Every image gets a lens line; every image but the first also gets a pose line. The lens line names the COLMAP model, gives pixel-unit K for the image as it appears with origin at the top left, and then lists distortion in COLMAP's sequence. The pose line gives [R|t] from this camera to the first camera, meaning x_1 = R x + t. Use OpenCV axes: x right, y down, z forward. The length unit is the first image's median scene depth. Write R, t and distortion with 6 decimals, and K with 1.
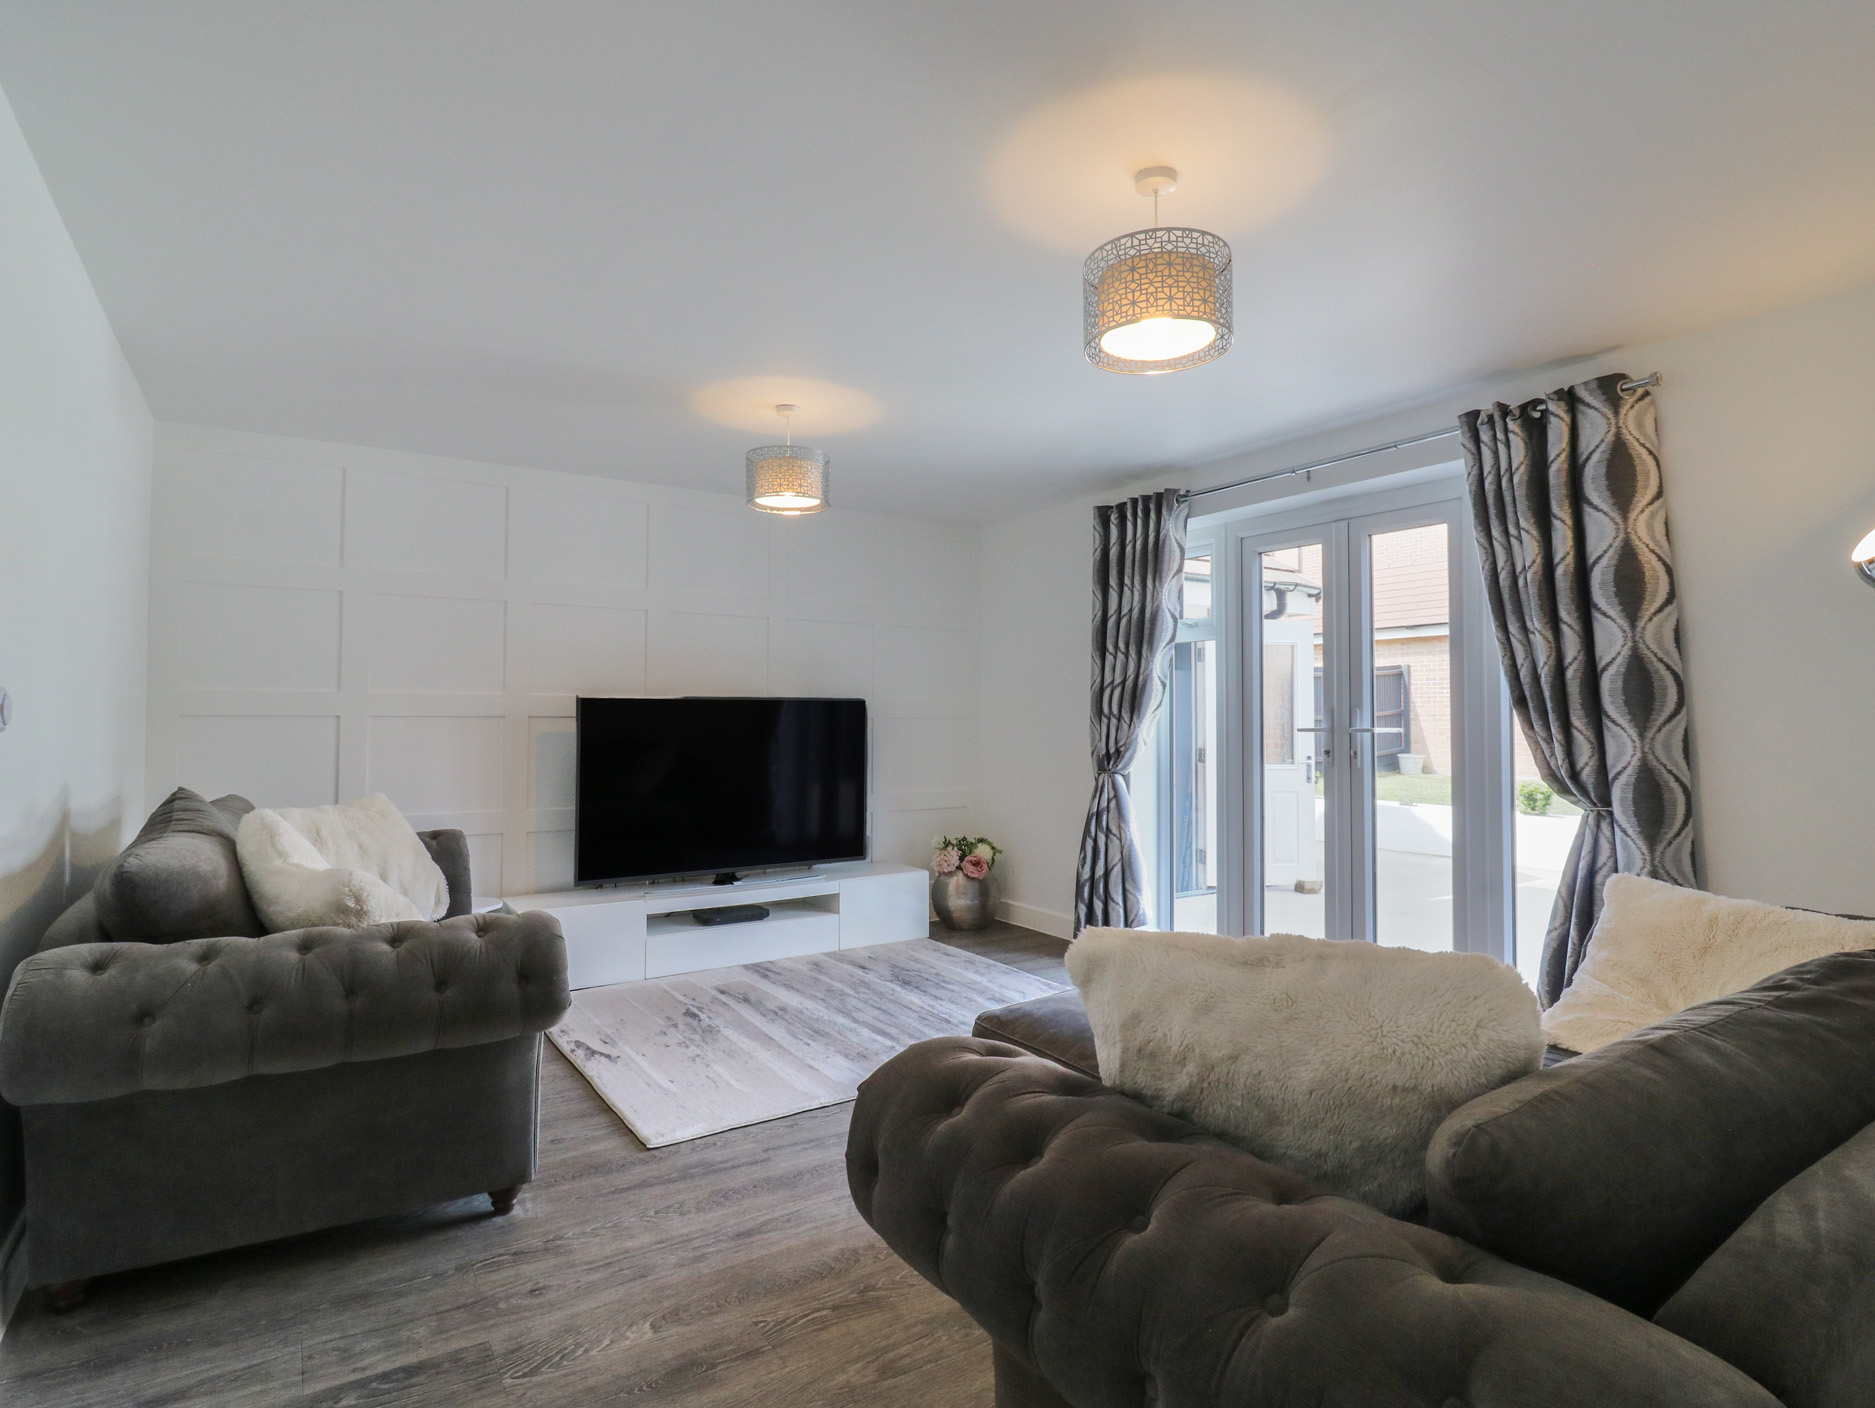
lens RADIAL K [[989.5, 0, 967.9], [0, 989.5, 701.8], [0, 0, 1]] dist [0.003983, -0.018184]
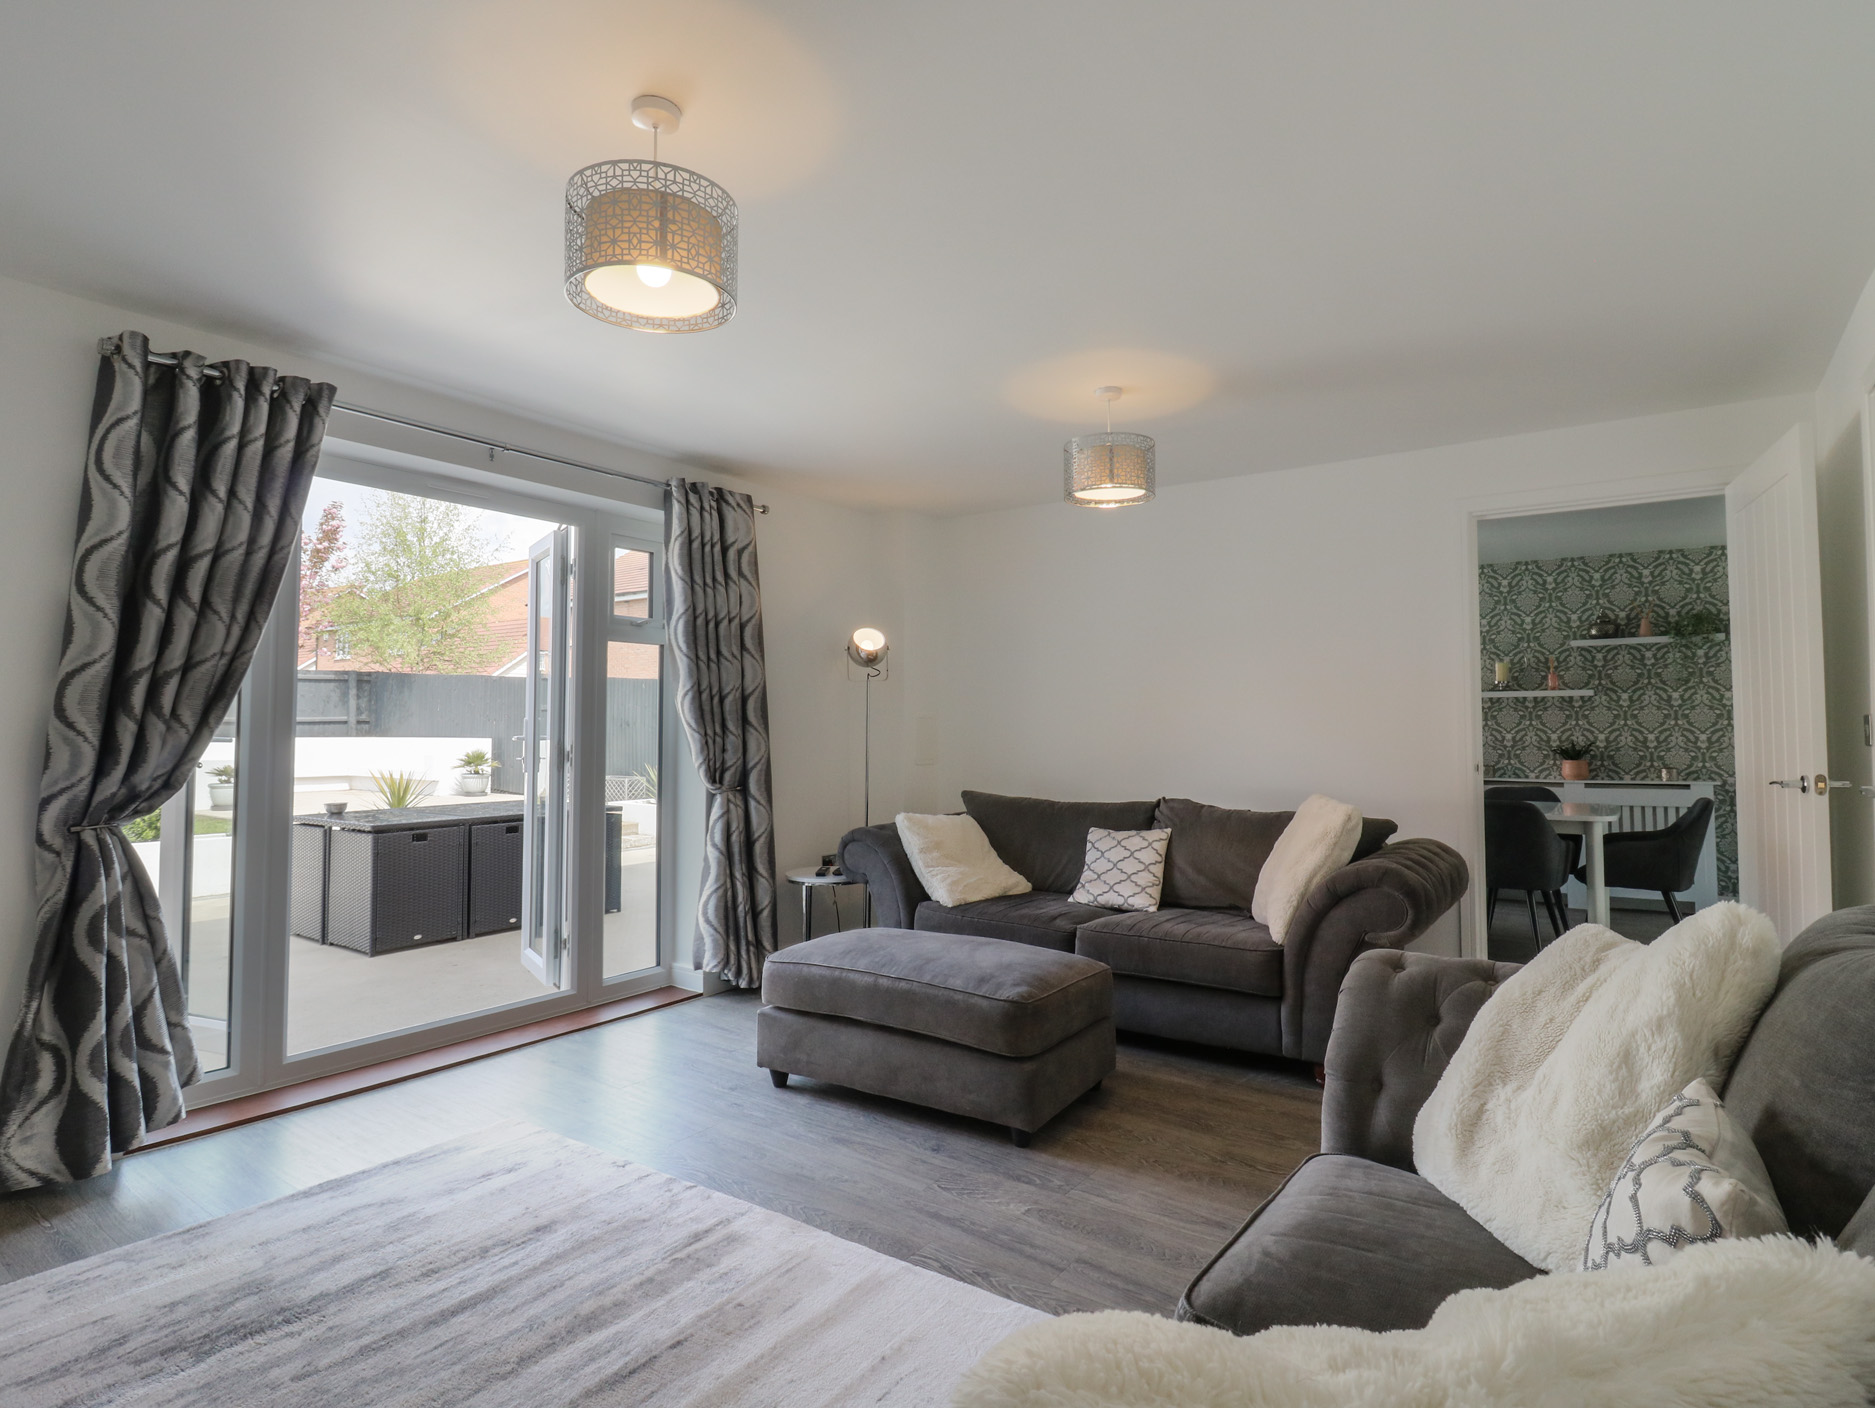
lens RADIAL K [[989.5, 0, 967.9], [0, 989.5, 701.8], [0, 0, 1]] dist [0.003983, -0.018184]
pose [[-0.348653, 0.026838, 0.936868, -0.691666], [-0.015747, 0.999281, -0.034487, 0.018175], [-0.937120, -0.026776, -0.347979, 1.003384]]
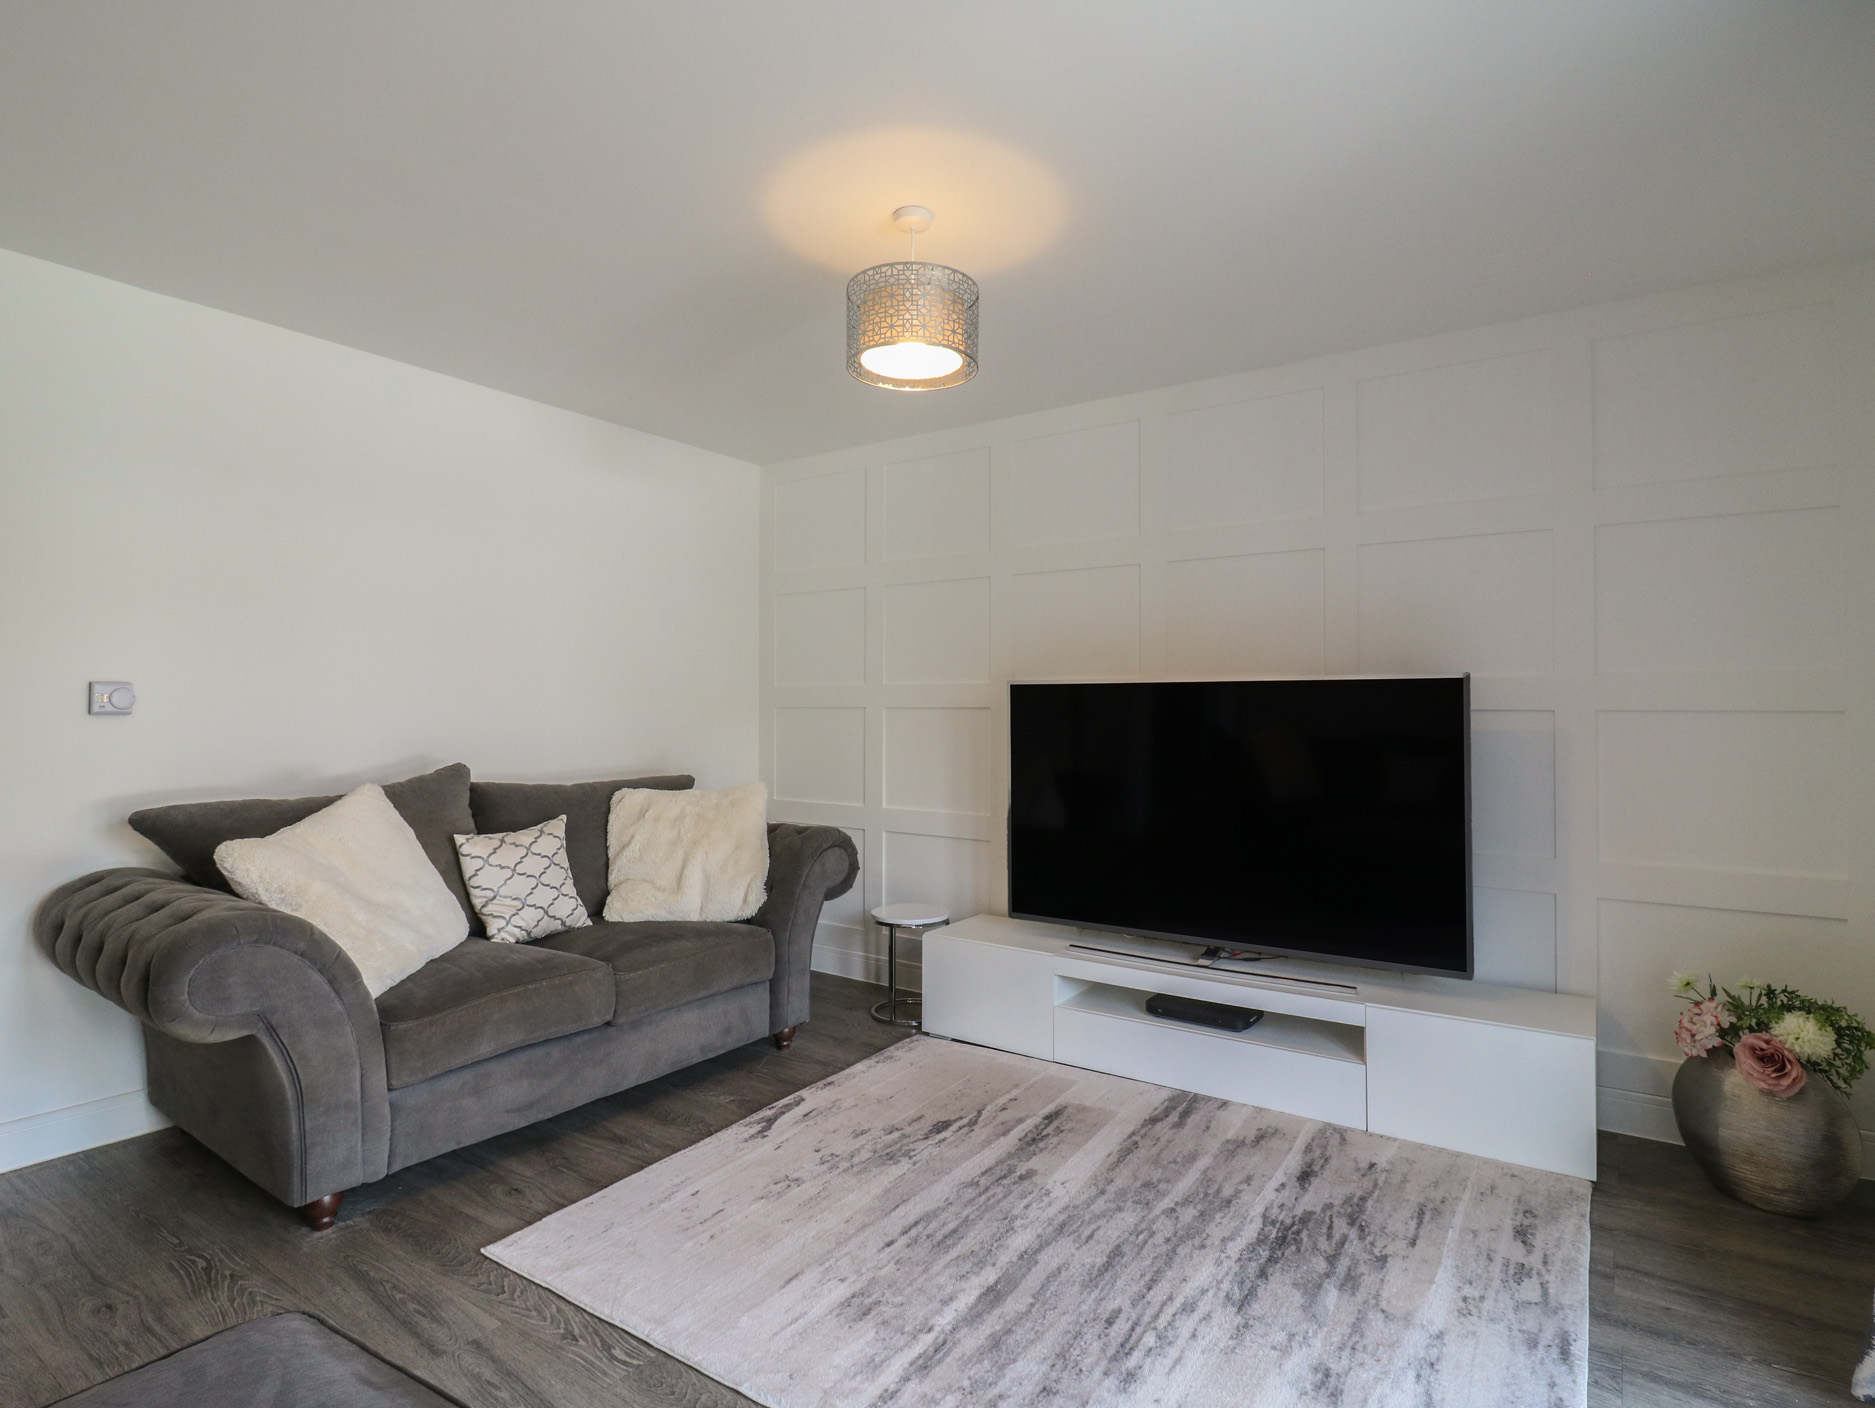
lens RADIAL K [[989.5, 0, 967.9], [0, 989.5, 701.8], [0, 0, 1]] dist [0.003983, -0.018184]
pose [[0.367300, -0.007461, -0.930073, 0.404413], [0.008056, 0.999956, -0.004841, 0.015956], [0.930068, -0.005715, 0.367344, 0.789217]]
